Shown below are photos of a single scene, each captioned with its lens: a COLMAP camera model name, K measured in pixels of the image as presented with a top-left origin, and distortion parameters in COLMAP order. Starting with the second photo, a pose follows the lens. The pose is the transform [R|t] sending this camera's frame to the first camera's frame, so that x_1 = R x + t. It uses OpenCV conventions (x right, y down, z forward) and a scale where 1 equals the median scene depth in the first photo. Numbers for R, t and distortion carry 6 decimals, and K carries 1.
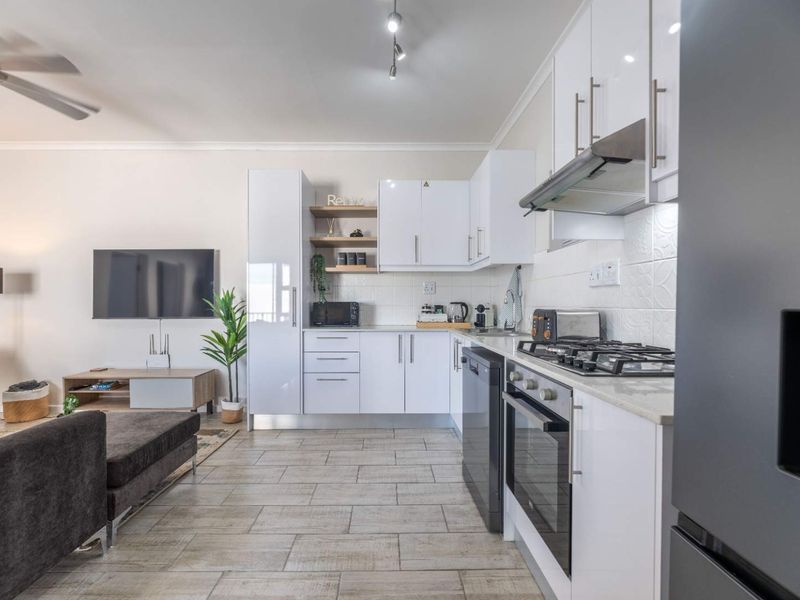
lens RADIAL K [[364.8, 0, 390.0], [0, 364.8, 299.7], [0, 0, 1]] dist [0.004572, -0.000450]
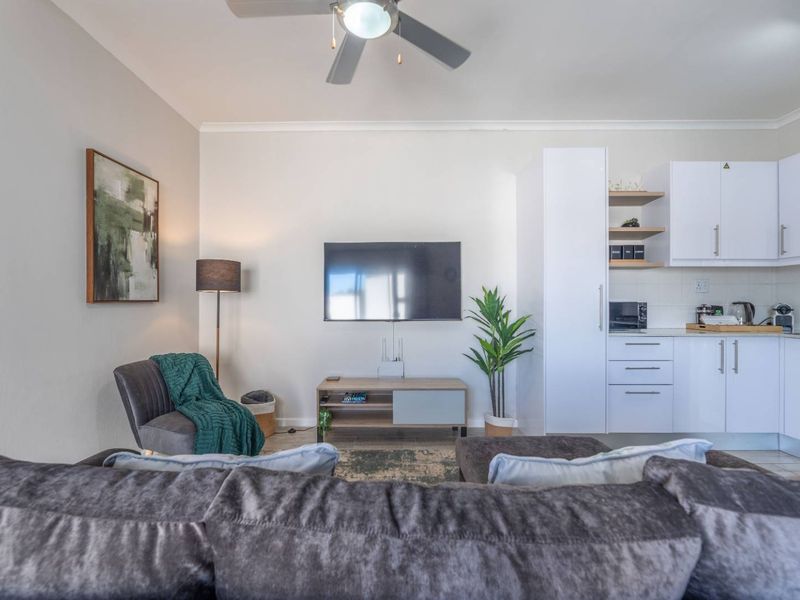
lens RADIAL K [[364.8, 0, 378.9], [0, 364.8, 303.6], [0, 0, 1]] dist [0.004572, -0.000450]
pose [[0.999998, 0.001417, 0.001581, -0.728548], [-0.001401, 0.999945, -0.010415, 0.020981], [-0.001595, 0.010413, 0.999945, 0.135119]]
